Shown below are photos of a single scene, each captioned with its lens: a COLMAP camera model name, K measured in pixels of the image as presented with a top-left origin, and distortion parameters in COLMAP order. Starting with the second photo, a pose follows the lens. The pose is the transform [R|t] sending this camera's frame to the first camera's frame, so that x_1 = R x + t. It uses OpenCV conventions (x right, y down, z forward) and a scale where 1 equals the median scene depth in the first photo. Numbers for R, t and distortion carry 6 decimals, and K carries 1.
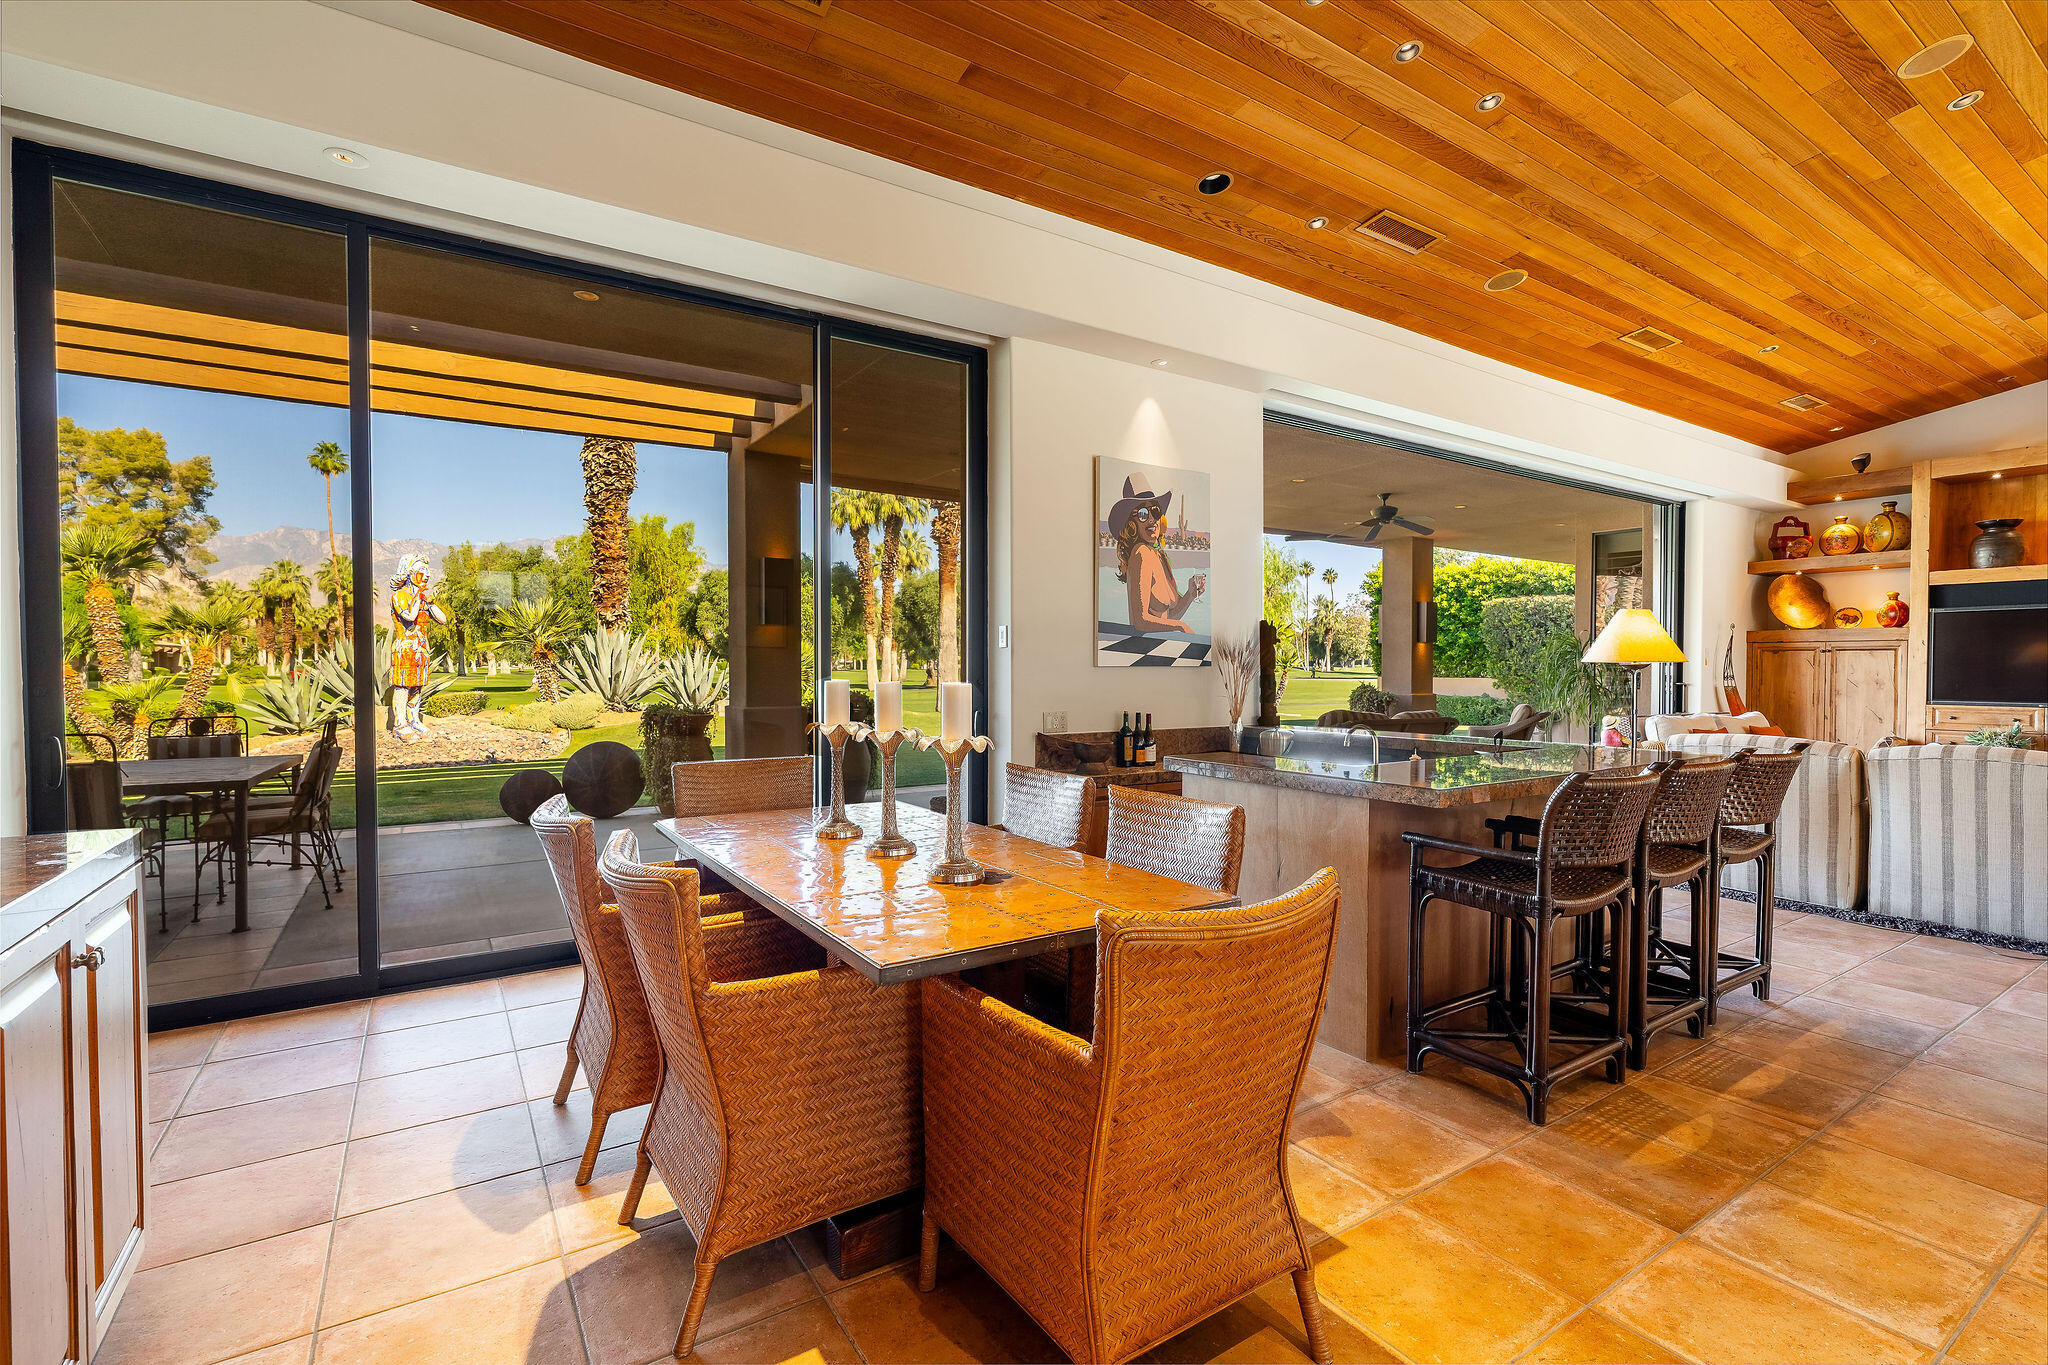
lens RADIAL K [[918.9, 0, 1024.0], [0, 918.9, 682.5], [0, 0, 1]] dist [-0.004532, 0.000607]
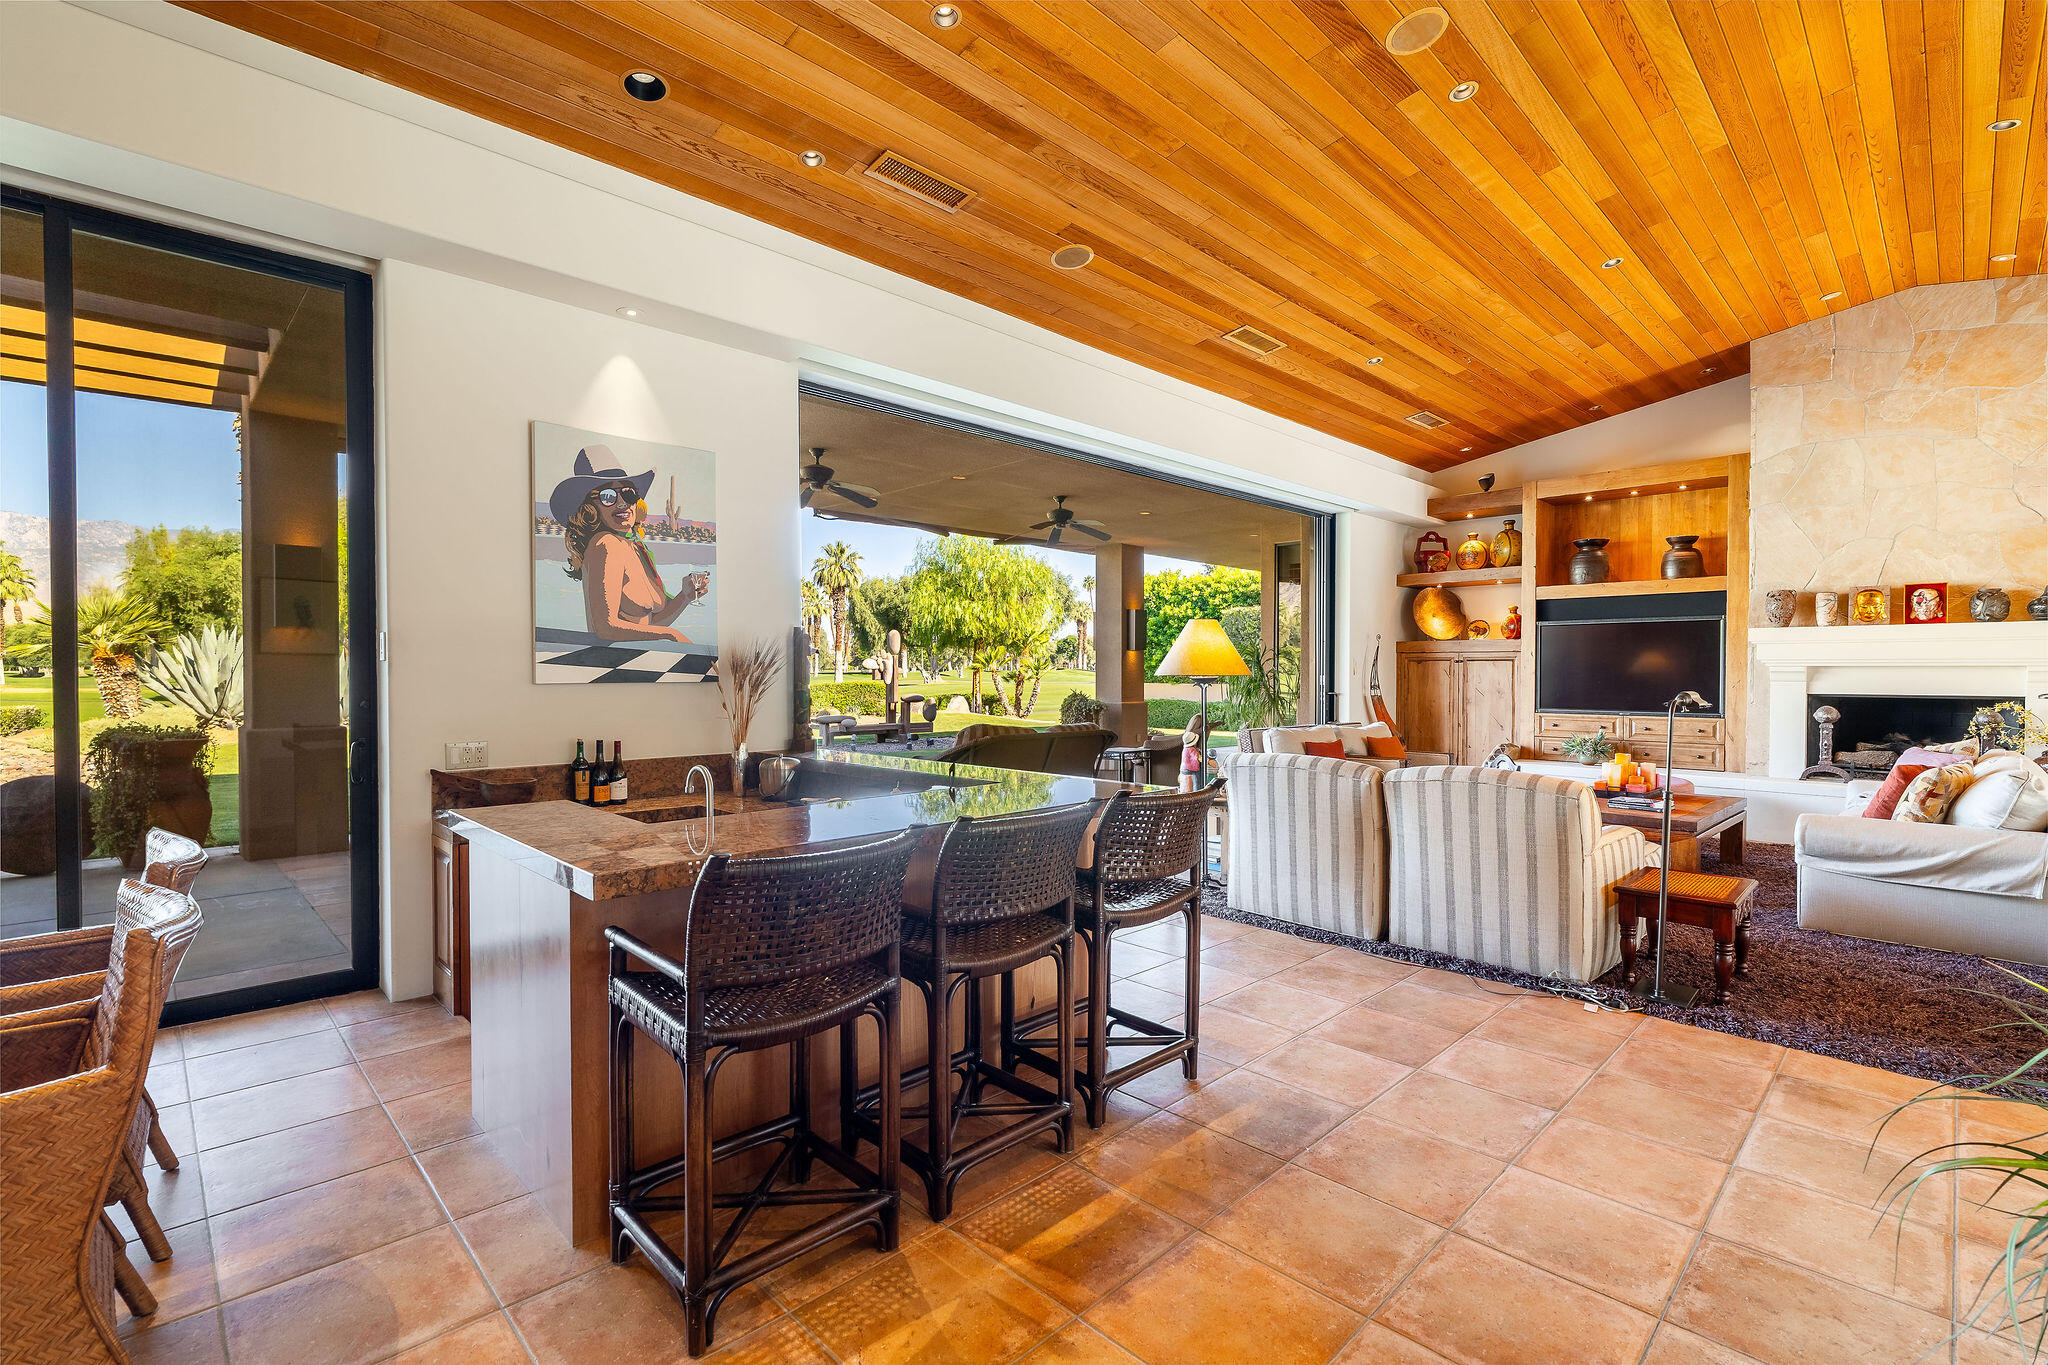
lens RADIAL K [[918.9, 0, 1024.0], [0, 918.9, 682.5], [0, 0, 1]] dist [-0.004532, 0.000607]
pose [[0.980560, -0.002434, 0.196205, 0.292422], [0.003325, 0.999986, -0.004213, -0.011850], [-0.196191, 0.004784, 0.980554, 0.114592]]
